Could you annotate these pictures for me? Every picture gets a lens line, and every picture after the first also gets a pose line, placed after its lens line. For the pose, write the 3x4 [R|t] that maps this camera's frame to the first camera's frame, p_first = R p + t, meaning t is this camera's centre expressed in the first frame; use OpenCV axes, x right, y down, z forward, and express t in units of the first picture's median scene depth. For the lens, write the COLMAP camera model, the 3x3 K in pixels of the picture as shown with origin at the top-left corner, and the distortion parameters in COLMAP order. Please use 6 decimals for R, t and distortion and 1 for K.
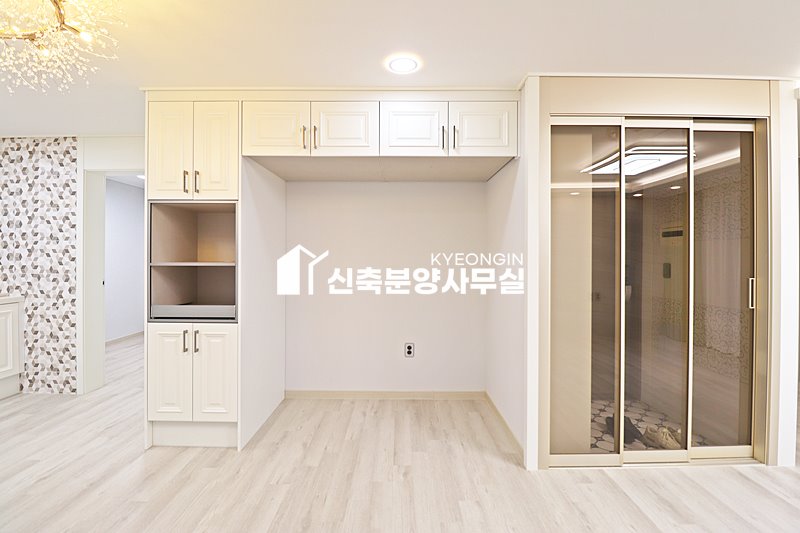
lens RADIAL K [[371.3, 0, 398.3], [0, 371.3, 256.4], [0, 0, 1]] dist [-0.014645, -0.004499]
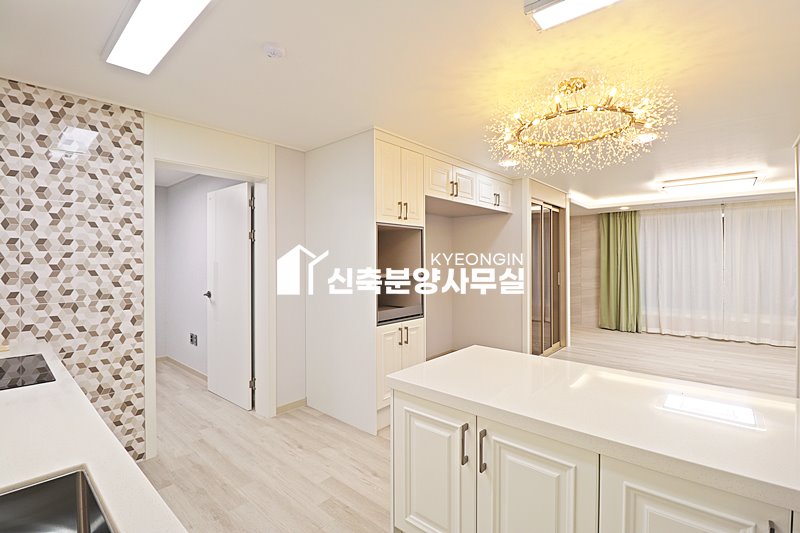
lens RADIAL K [[368.1, 0, 399.8], [0, 368.1, 259.0], [0, 0, 1]] dist [-0.000007, -0.013382]
pose [[0.658302, -0.004755, 0.752739, -1.096589], [0.007127, 0.999975, 0.000084, -0.025971], [-0.752720, 0.005309, 0.658319, 0.122698]]
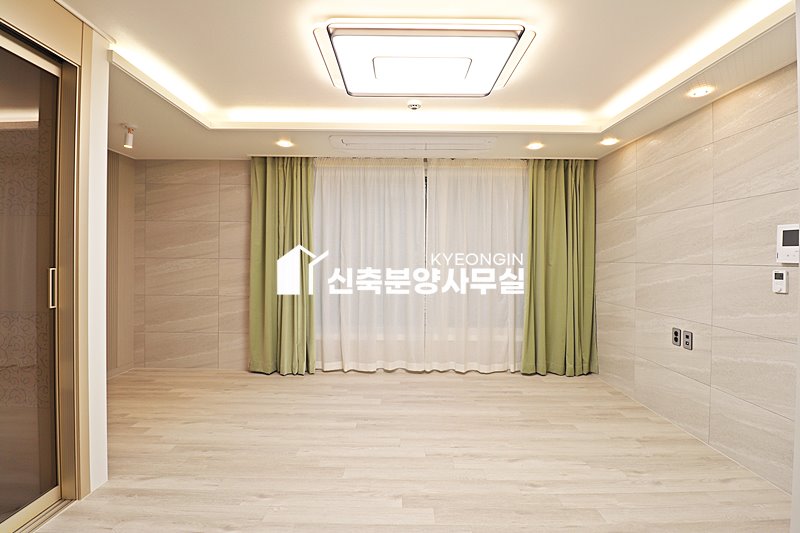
lens RADIAL K [[368.6, 0, 401.3], [0, 368.6, 258.7], [0, 0, 1]] dist [-0.000032, -0.013035]
pose [[-0.006735, -0.008110, 0.999944, 0.141389], [-0.007759, 0.999937, 0.008058, 0.019137], [-0.999947, -0.007704, -0.006798, 0.191393]]
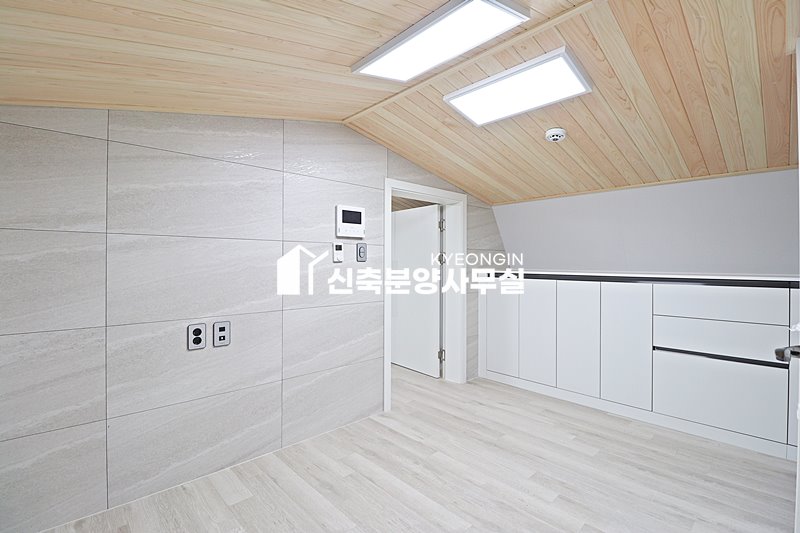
lens RADIAL K [[368.1, 0, 399.8], [0, 368.1, 259.0], [0, 0, 1]] dist [-0.000007, -0.013382]
pose [[-0.727088, -0.012173, -0.686437, 1.113878], [-0.006286, 0.999919, -0.011074, 0.077866], [0.686516, -0.003736, -0.727105, 0.204359]]
